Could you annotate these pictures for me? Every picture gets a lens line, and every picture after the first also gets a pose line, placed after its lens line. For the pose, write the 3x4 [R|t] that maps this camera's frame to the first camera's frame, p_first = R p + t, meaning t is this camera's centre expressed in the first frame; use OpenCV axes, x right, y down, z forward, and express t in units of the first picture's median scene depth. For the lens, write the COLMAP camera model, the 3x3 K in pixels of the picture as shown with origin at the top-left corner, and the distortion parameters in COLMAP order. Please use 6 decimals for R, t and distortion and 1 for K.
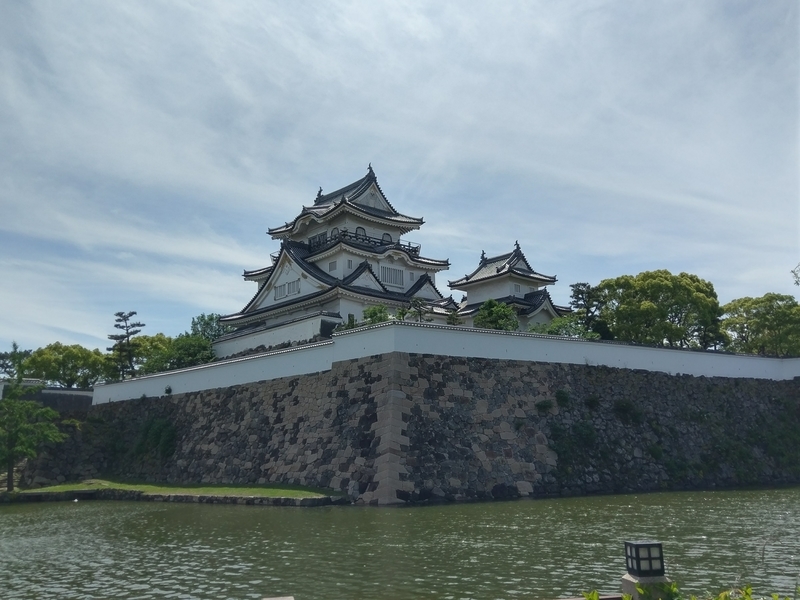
lens RADIAL K [[755.5, 0, 400.0], [0, 755.5, 300.0], [0, 0, 1]] dist [0.132018, -0.267007]
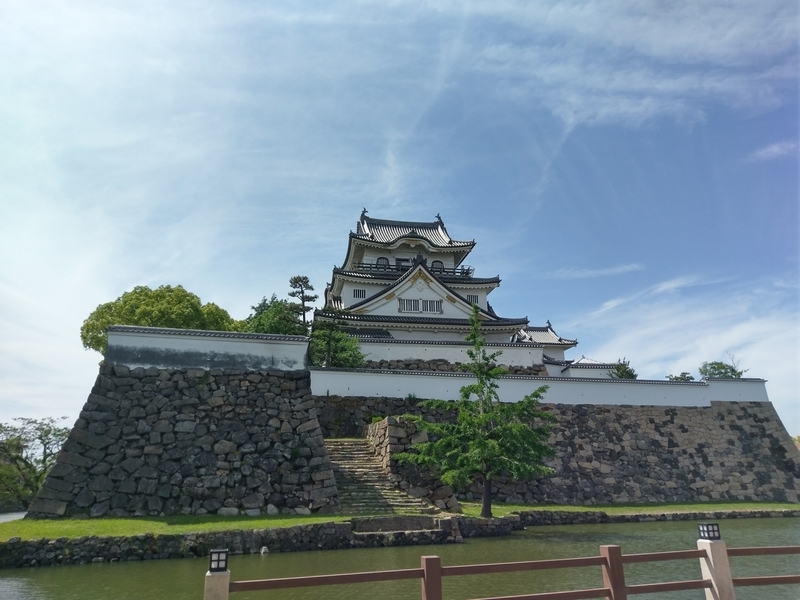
lens RADIAL K [[594.2, 0, 399.6], [0, 594.2, 294.2], [0, 0, 1]] dist [0.082240, -0.103351]
pose [[0.503456, 0.271650, 0.820206, -1.071705], [-0.173094, 0.961756, -0.212283, 0.188840], [-0.846505, -0.035097, 0.531223, 0.808816]]
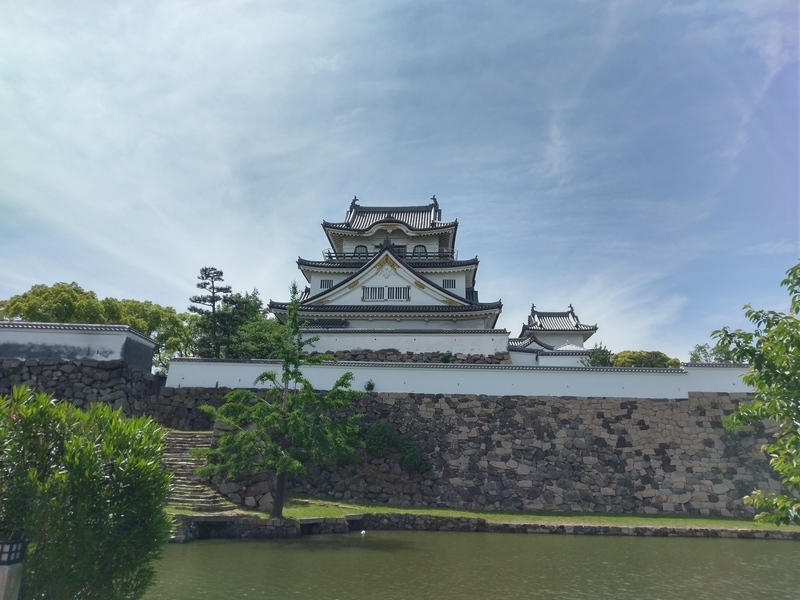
lens RADIAL K [[594.2, 0, 399.6], [0, 594.2, 294.2], [0, 0, 1]] dist [0.082240, -0.103351]
pose [[0.717950, 0.239598, 0.653560, -0.822015], [-0.177815, 0.970872, -0.160591, 0.136658], [-0.673000, -0.000916, 0.739642, 0.587704]]
